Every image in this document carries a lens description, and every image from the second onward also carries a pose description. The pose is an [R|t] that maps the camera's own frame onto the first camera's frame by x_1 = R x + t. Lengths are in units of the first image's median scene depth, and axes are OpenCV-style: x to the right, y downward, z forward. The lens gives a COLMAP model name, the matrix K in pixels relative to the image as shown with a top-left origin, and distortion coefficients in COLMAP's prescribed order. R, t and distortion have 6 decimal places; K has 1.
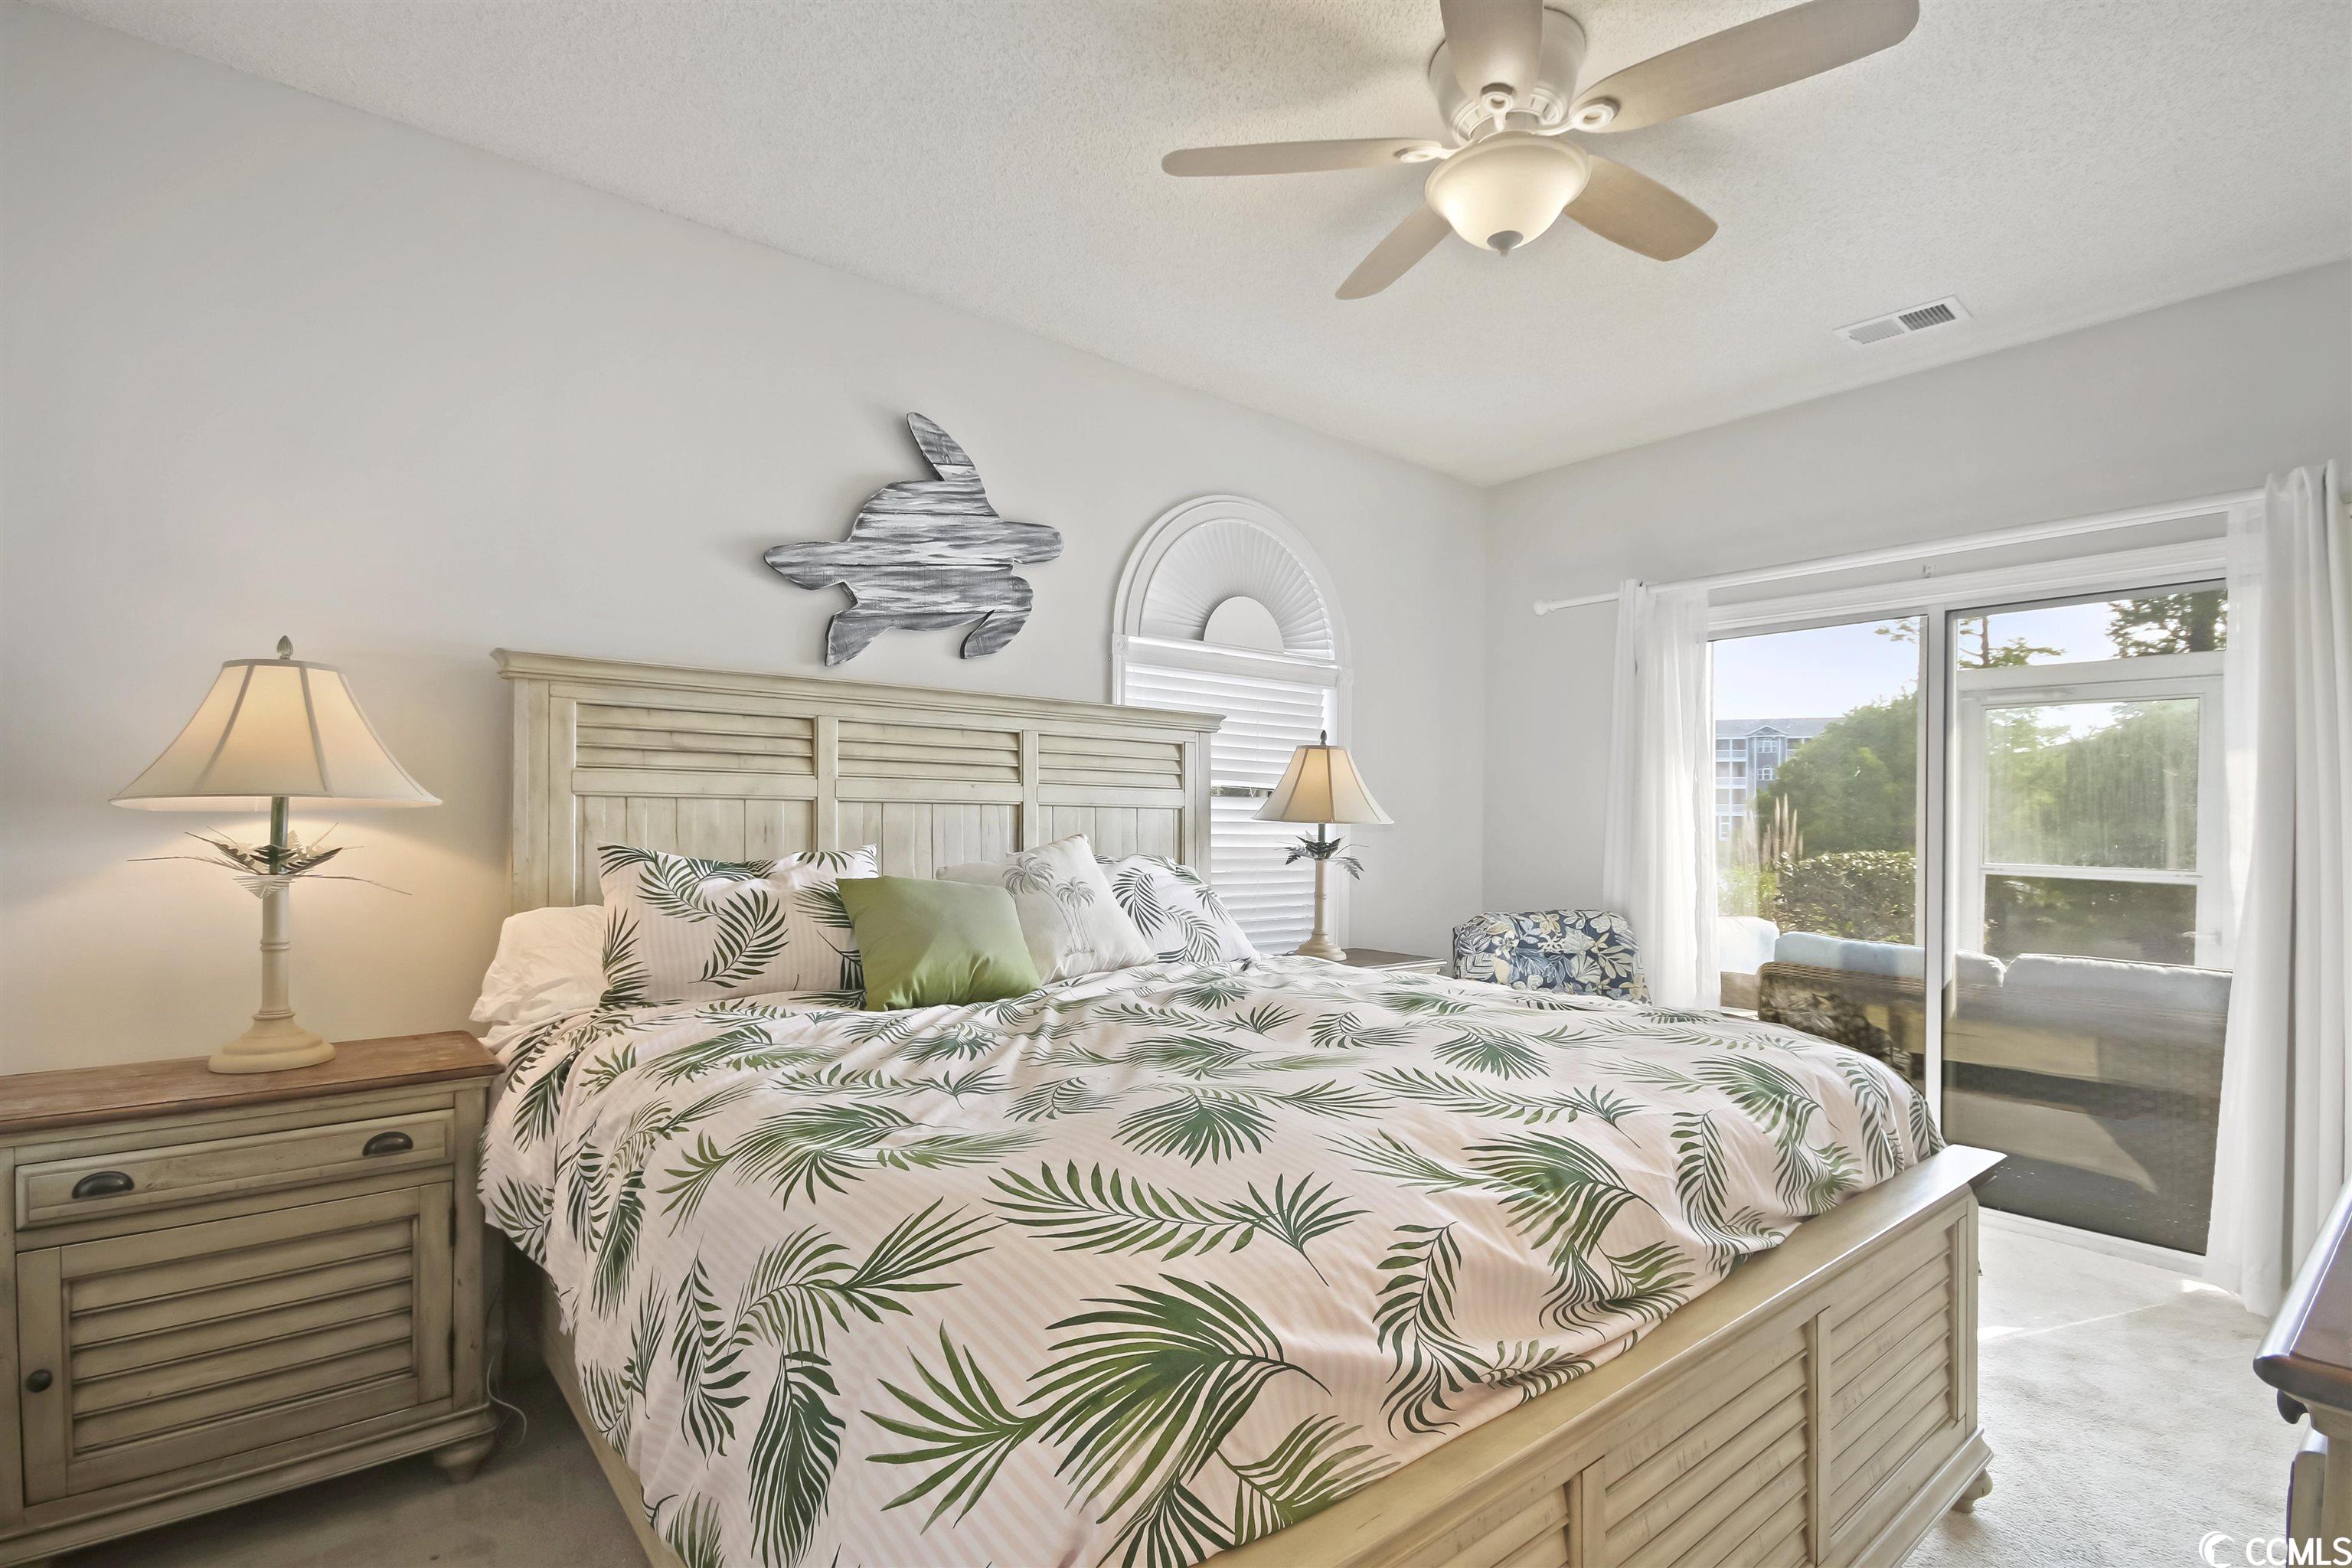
lens RADIAL K [[1093.4, 0, 1229.6], [0, 1093.4, 813.9], [0, 0, 1]] dist [-0.000251, -0.003553]
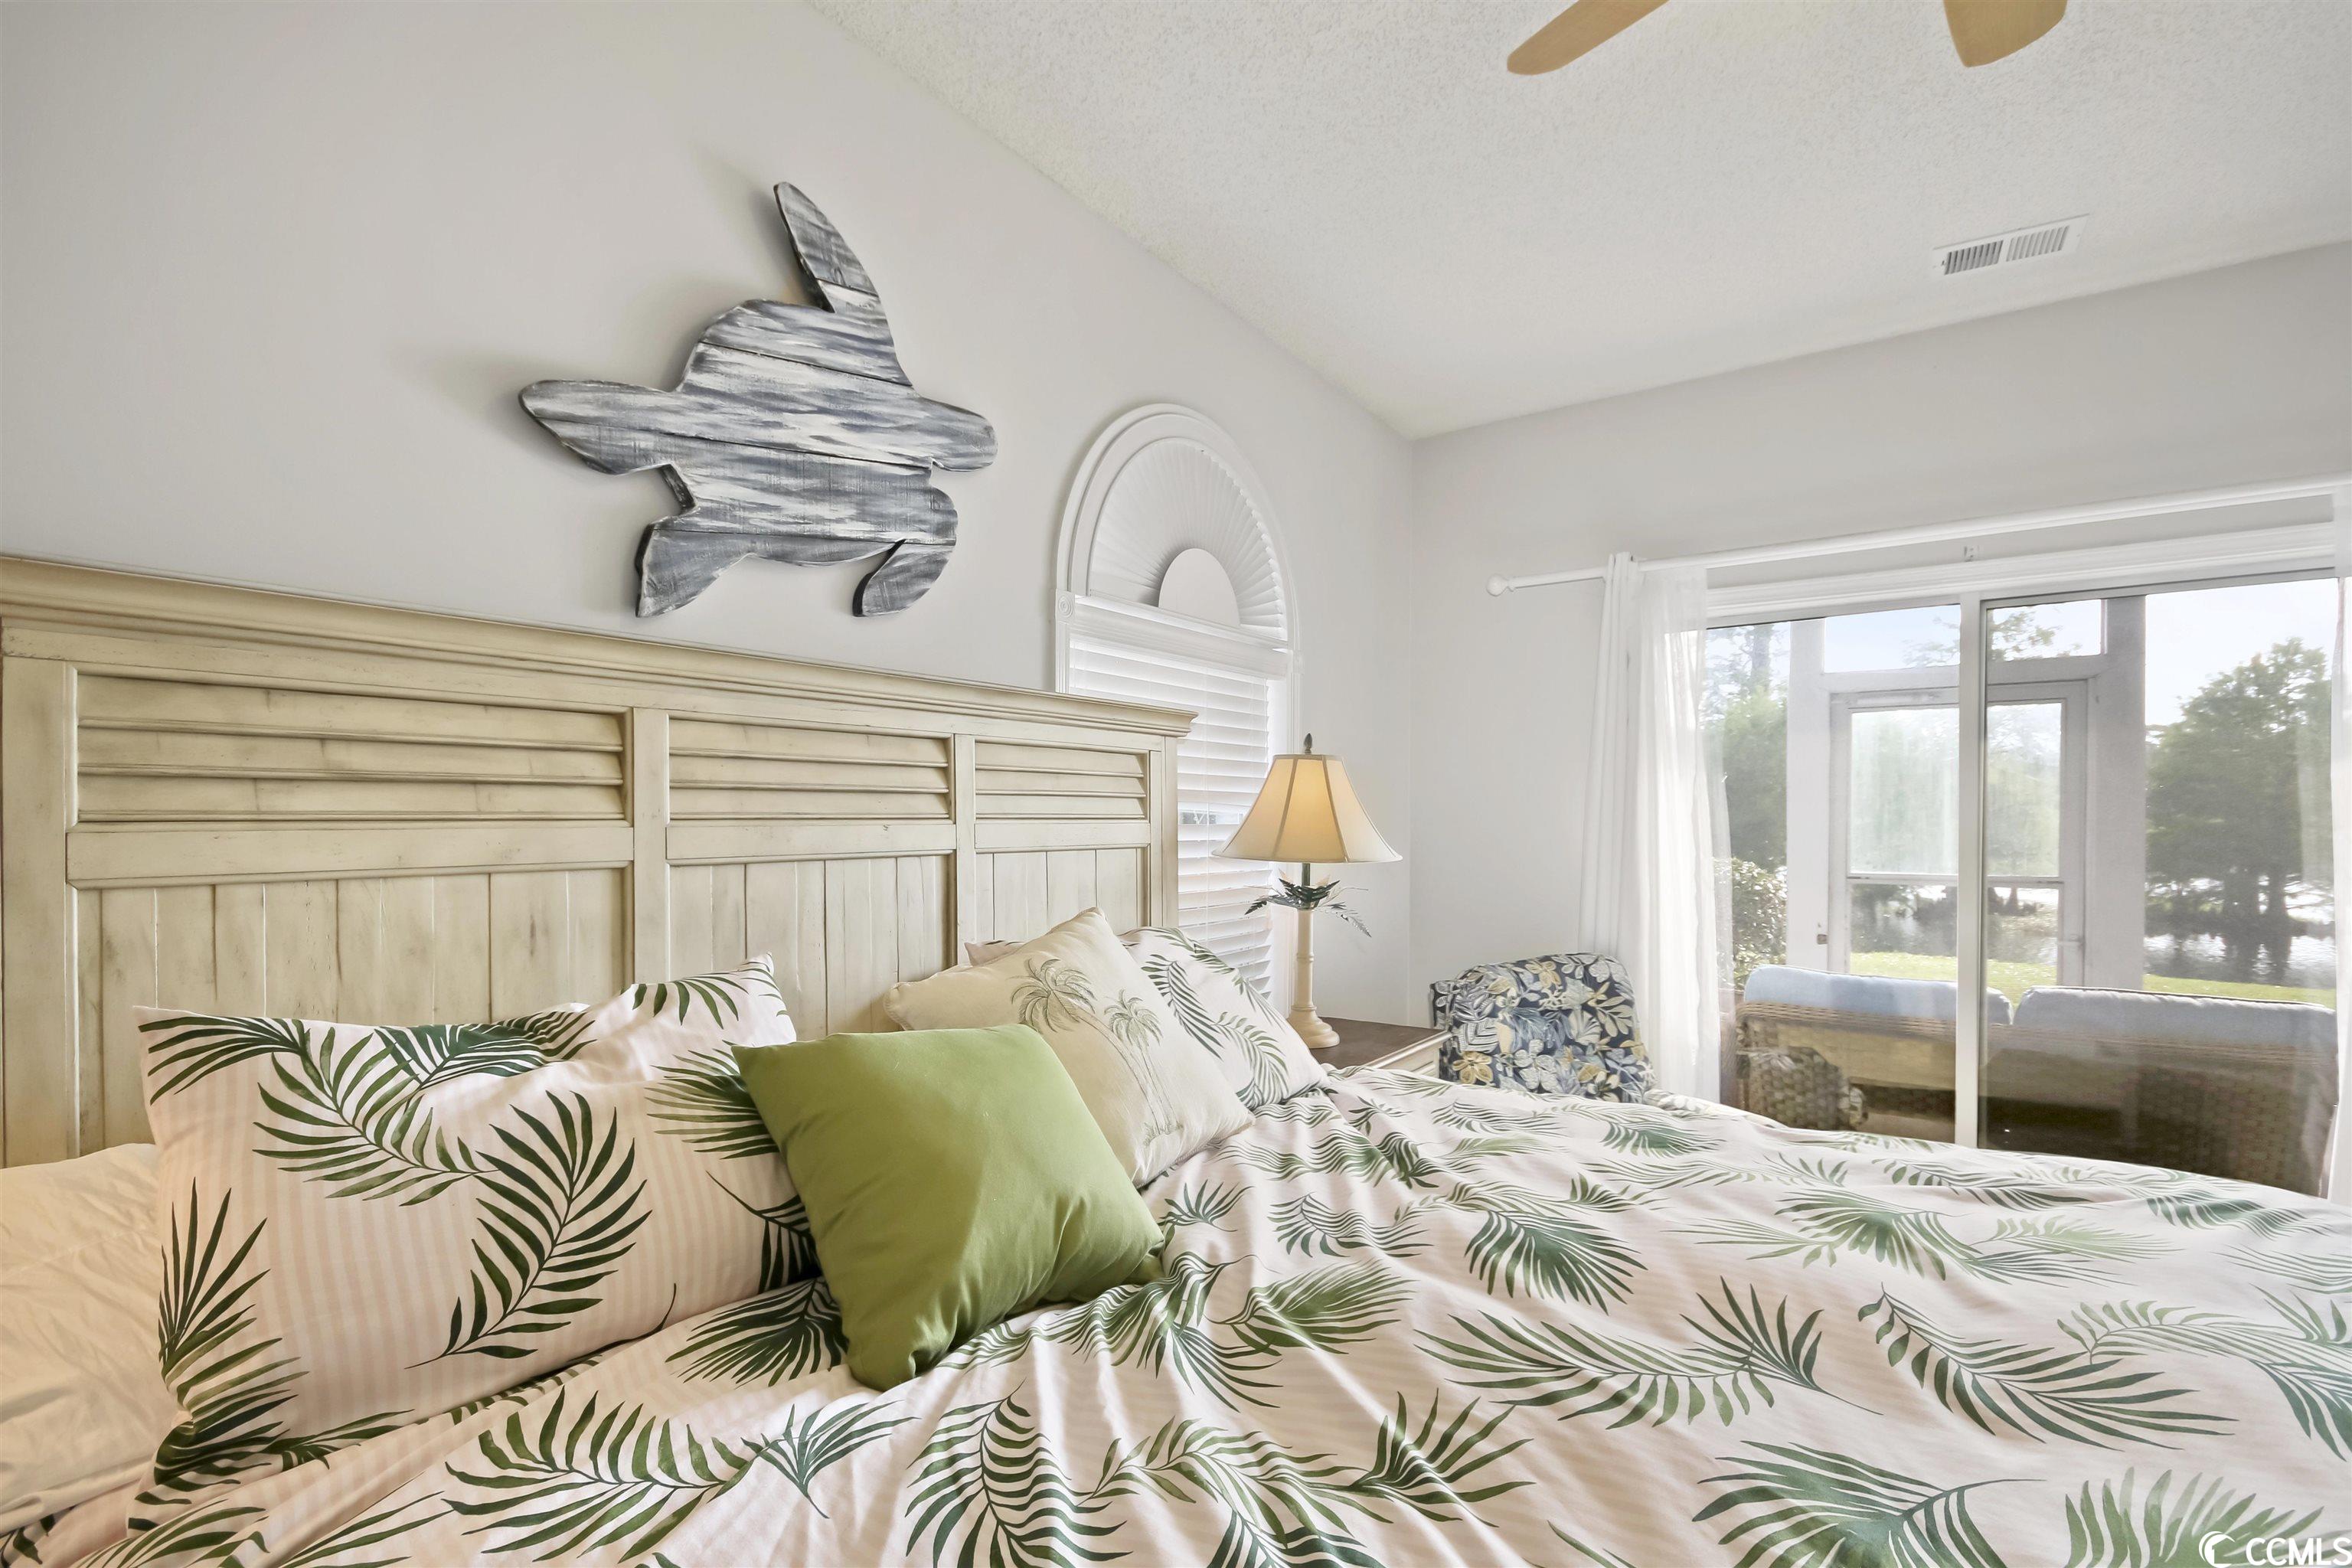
lens RADIAL K [[1093.4, 0, 1176.5], [0, 1093.4, 801.9], [0, 0, 1]] dist [-0.000251, -0.003553]
pose [[0.972084, -0.010404, 0.234402, -0.221155], [0.012368, 0.999900, -0.006907, -0.033615], [-0.234307, 0.009613, 0.972115, 0.382640]]
